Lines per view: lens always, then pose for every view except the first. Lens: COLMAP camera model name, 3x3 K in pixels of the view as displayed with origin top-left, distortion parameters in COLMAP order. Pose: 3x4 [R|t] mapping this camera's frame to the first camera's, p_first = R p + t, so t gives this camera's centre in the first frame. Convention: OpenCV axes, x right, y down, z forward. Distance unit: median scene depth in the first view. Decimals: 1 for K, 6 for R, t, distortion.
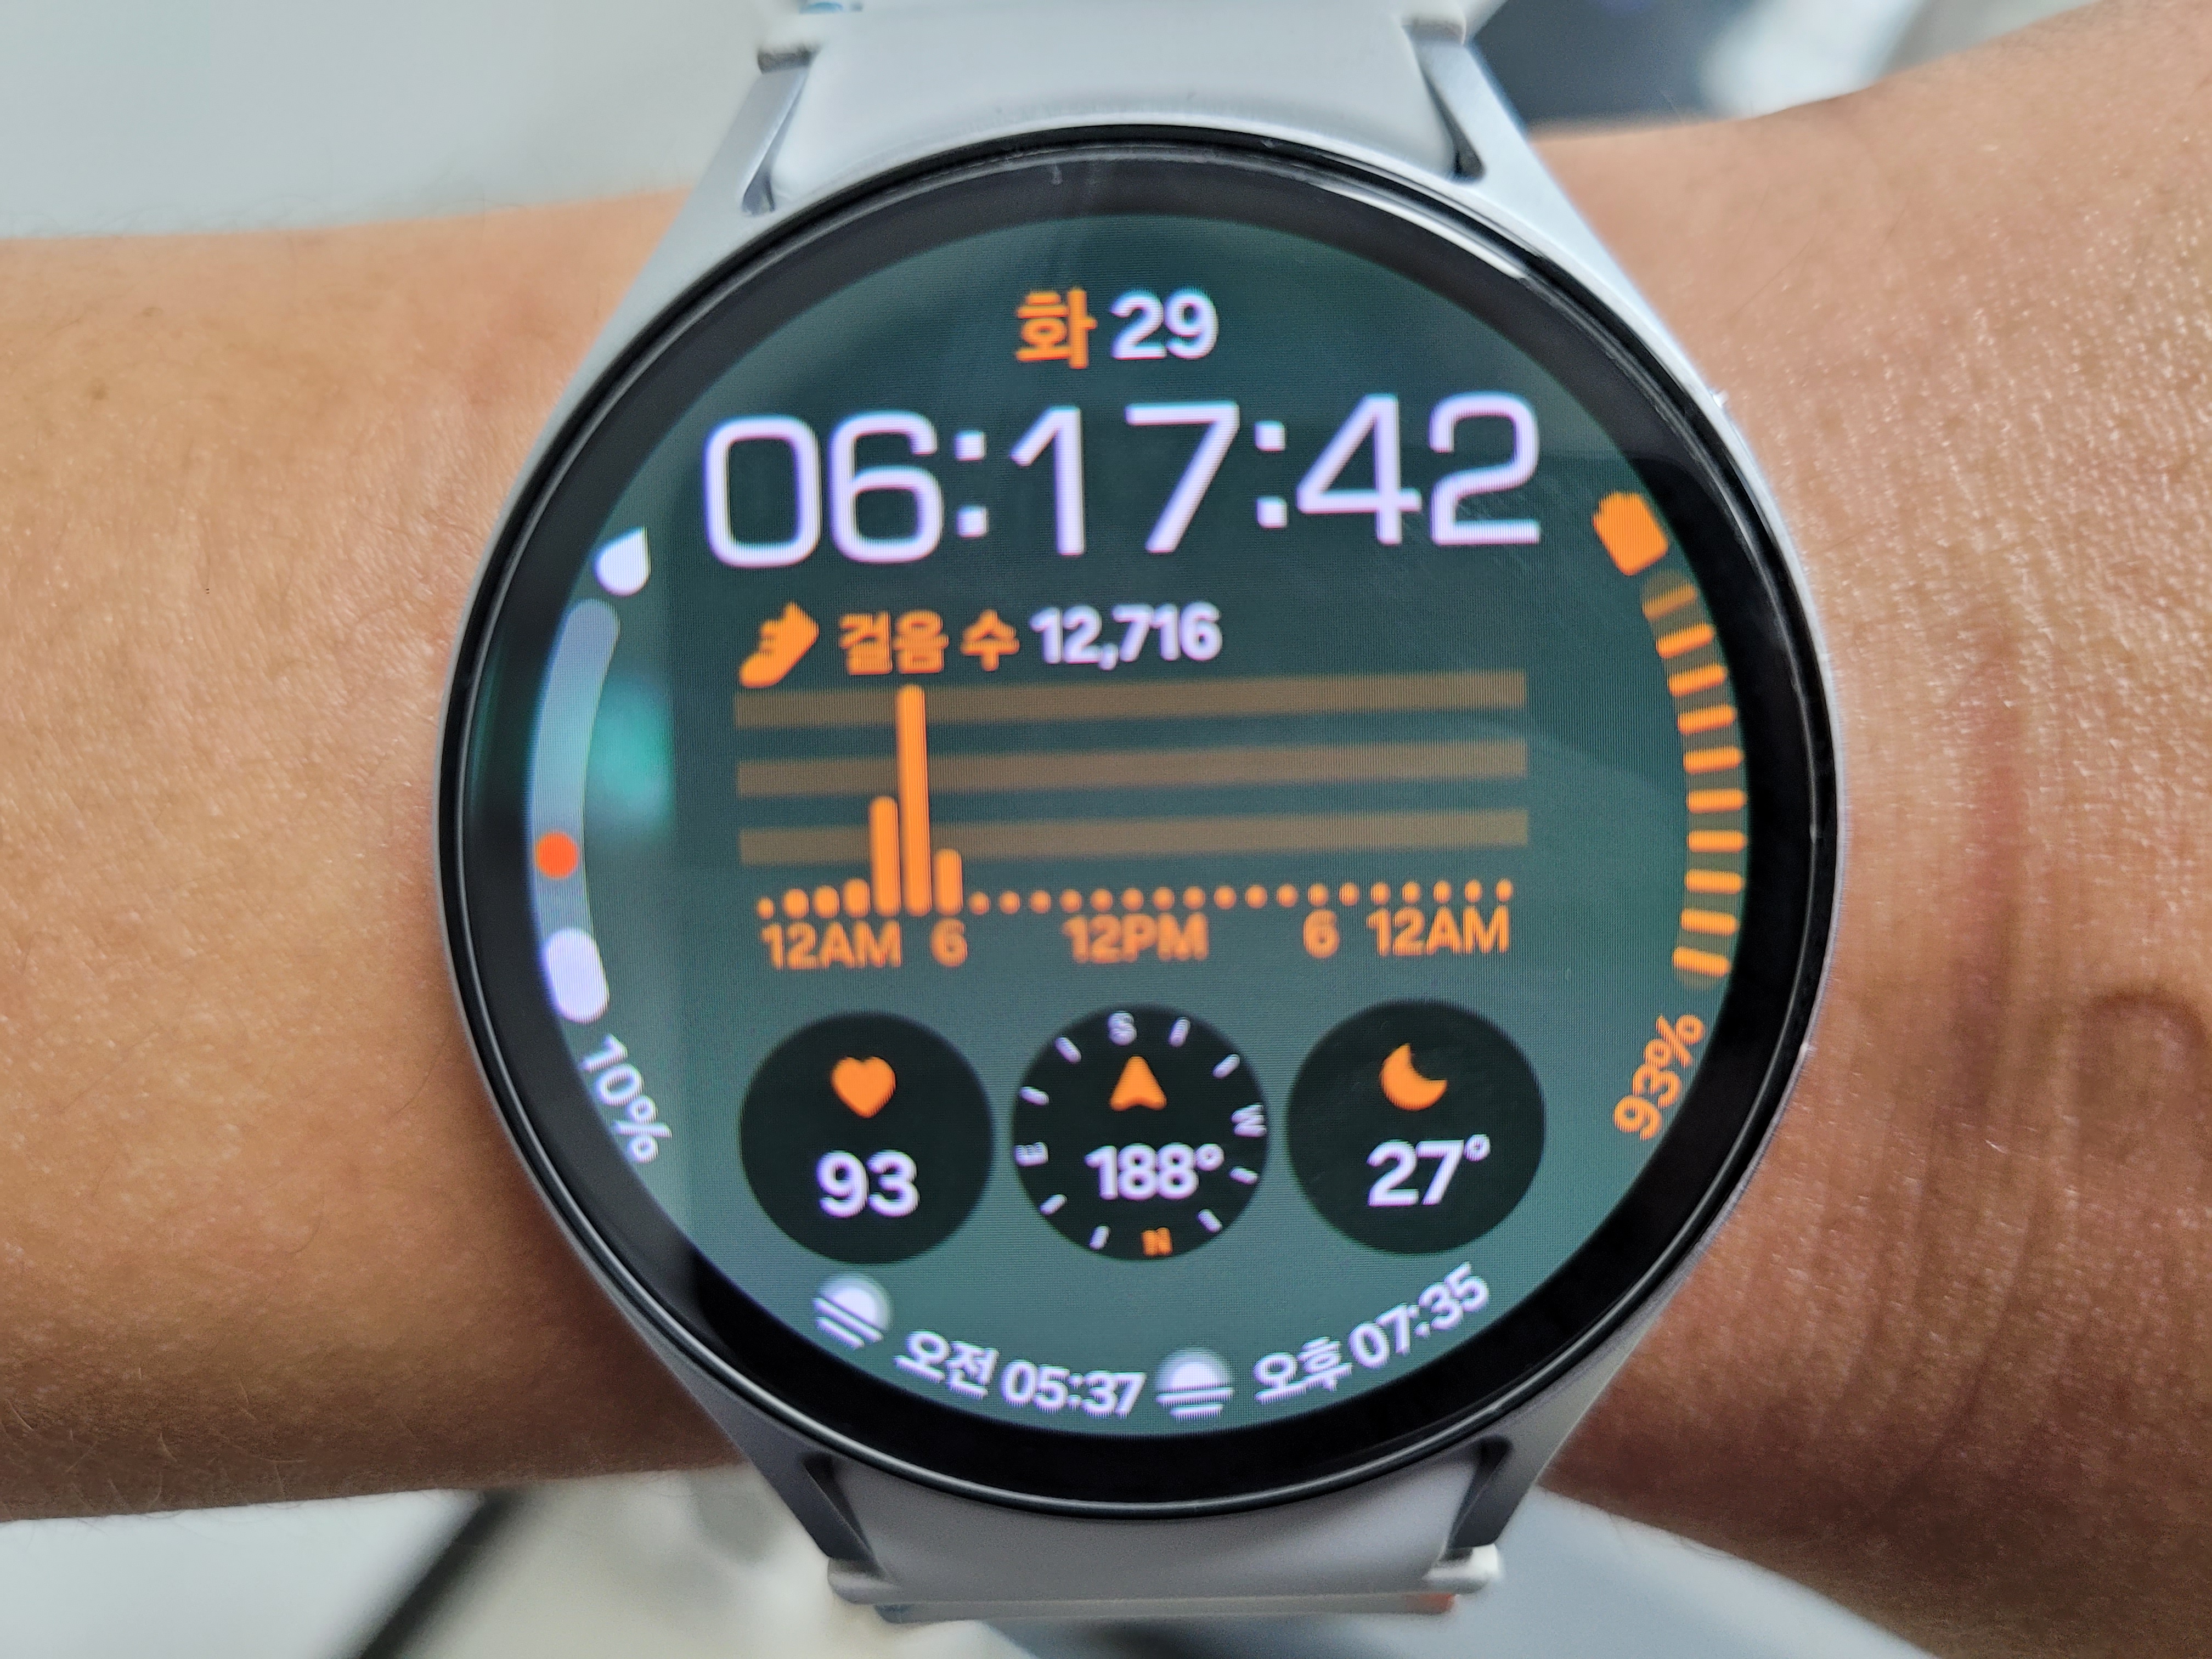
lens RADIAL K [[1637.7, 0, 1065.7], [0, 1637.7, 809.7], [0, 0, 1]] dist [-0.035874, 0.003455]
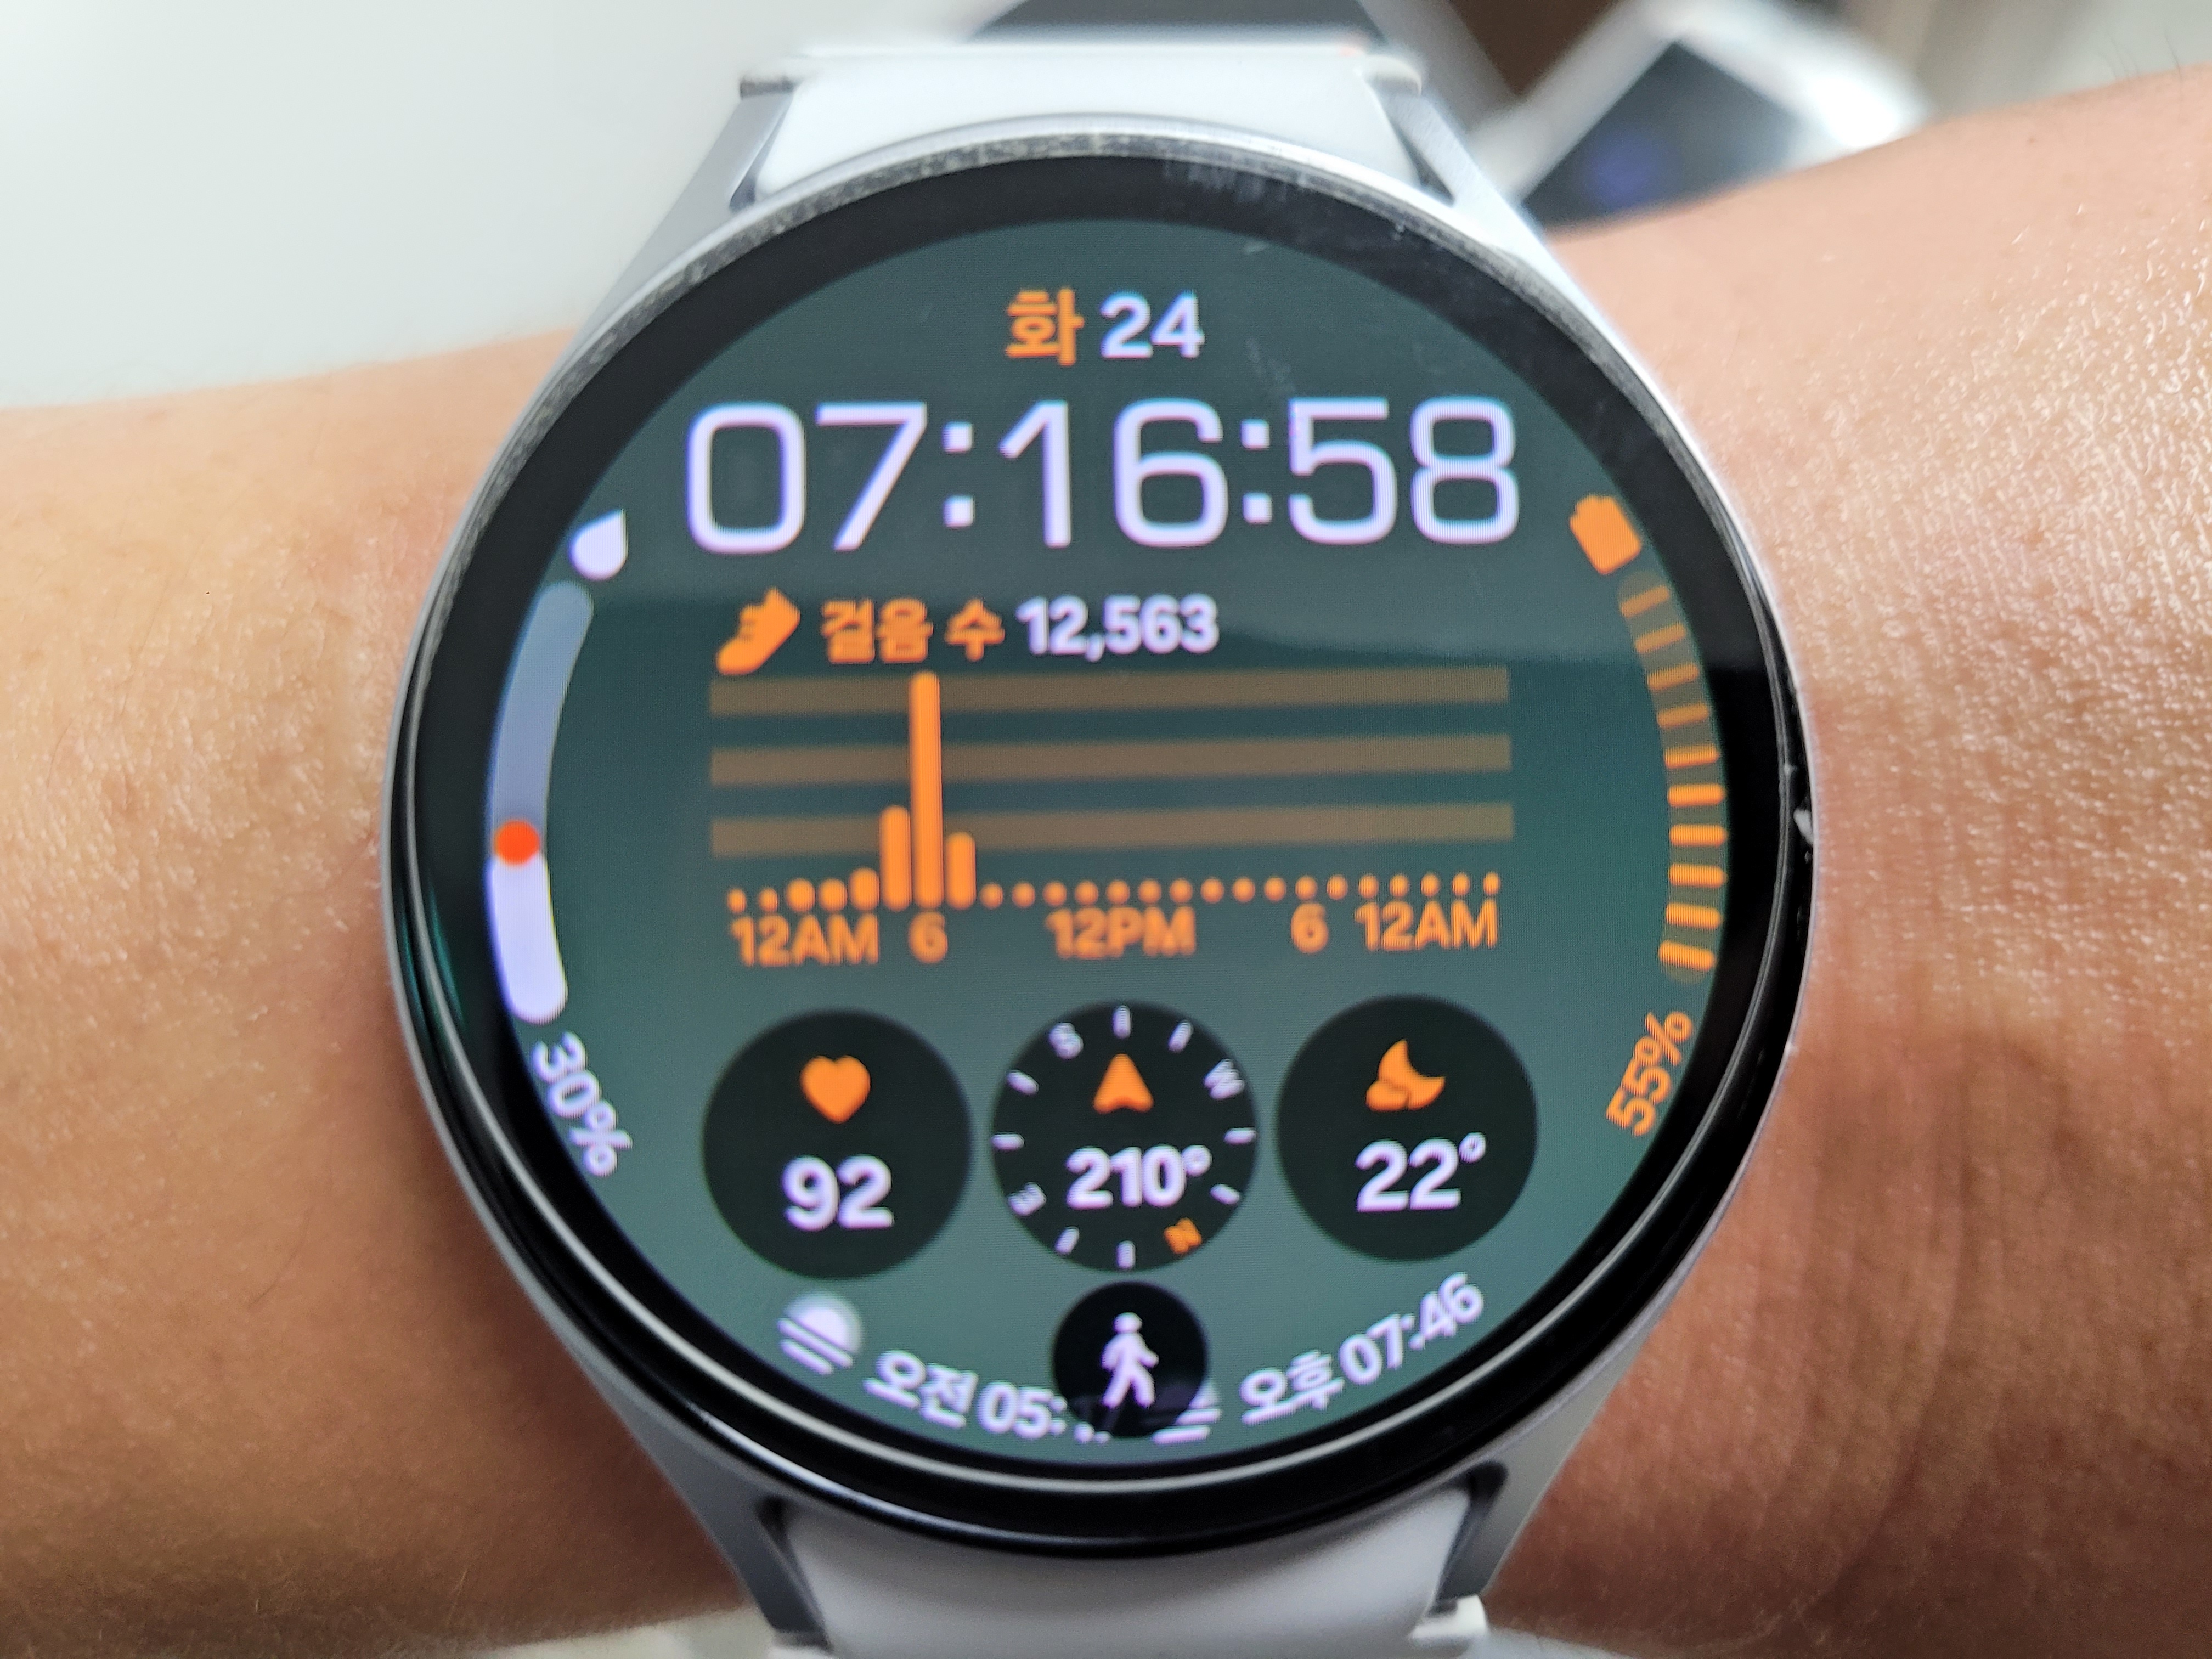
lens RADIAL K [[1637.7, 0, 1048.1], [0, 1637.7, 813.6], [0, 0, 1]] dist [-0.035874, 0.003455]
pose [[0.997507, 0.011492, 0.069621, -0.069634], [-0.003873, 0.994078, -0.108602, 0.114384], [-0.070456, 0.108061, 0.991644, 0.027822]]
